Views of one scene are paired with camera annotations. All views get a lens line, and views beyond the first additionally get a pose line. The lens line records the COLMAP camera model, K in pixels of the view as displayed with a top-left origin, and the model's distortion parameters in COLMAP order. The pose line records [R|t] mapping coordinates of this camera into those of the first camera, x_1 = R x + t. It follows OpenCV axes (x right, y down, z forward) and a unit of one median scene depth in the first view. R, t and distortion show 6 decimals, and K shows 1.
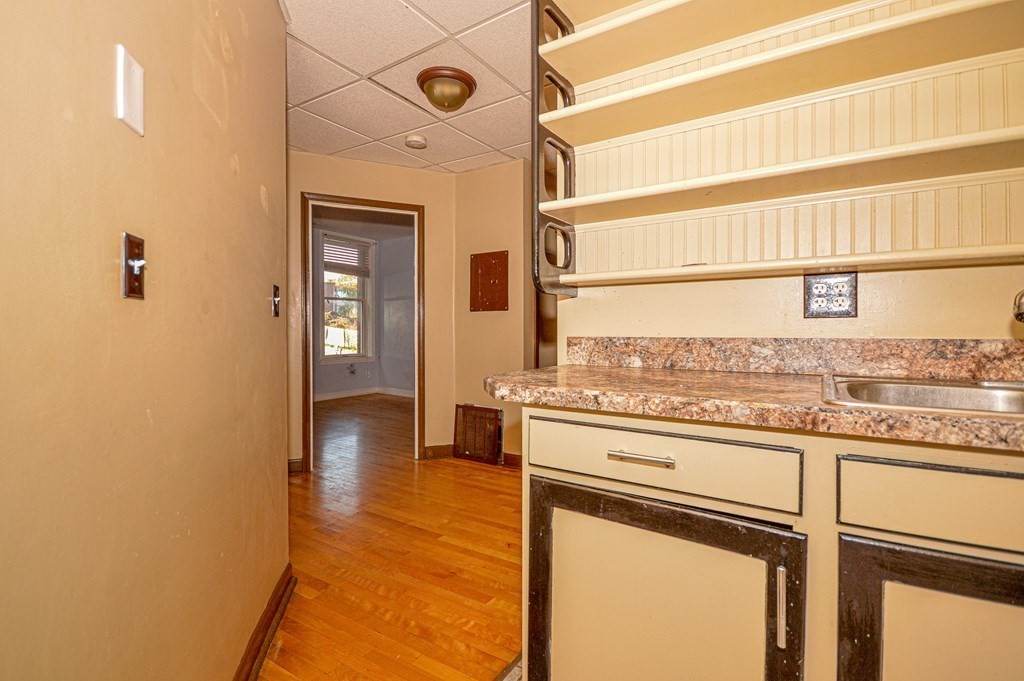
lens RADIAL K [[499.8, 0, 492.4], [0, 499.8, 333.2], [0, 0, 1]] dist [-0.002664, -0.001459]
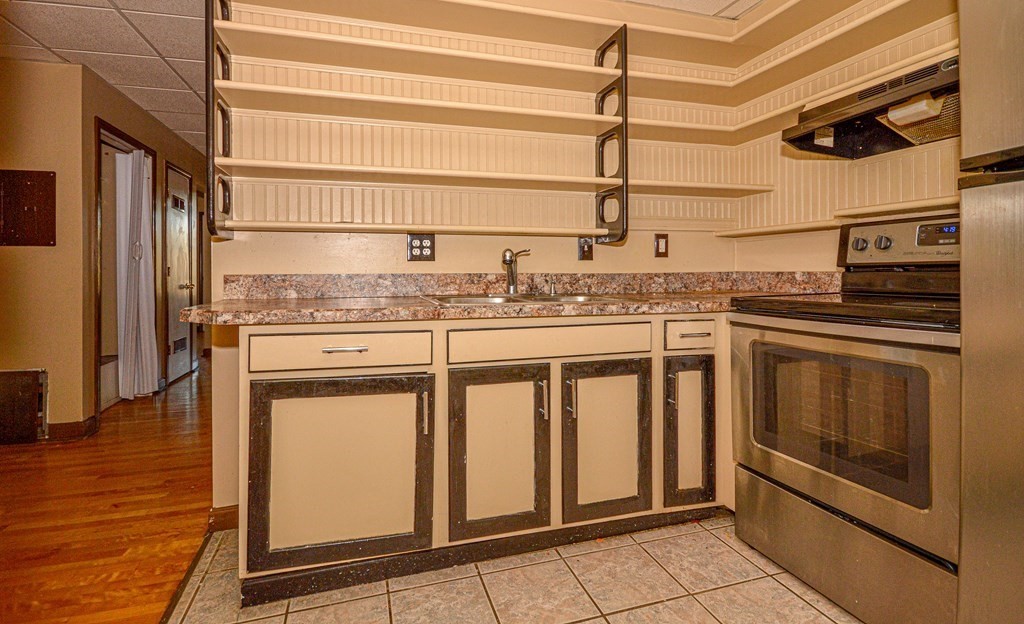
lens RADIAL K [[536.6, 0, 512.3], [0, 536.6, 272.4], [0, 0, 1]] dist [-0.000151, -0.000020]
pose [[0.640309, -0.003823, 0.768108, -0.529708], [0.007784, 0.999969, -0.001512, 0.012908], [-0.768078, 0.006947, 0.640319, -0.385814]]
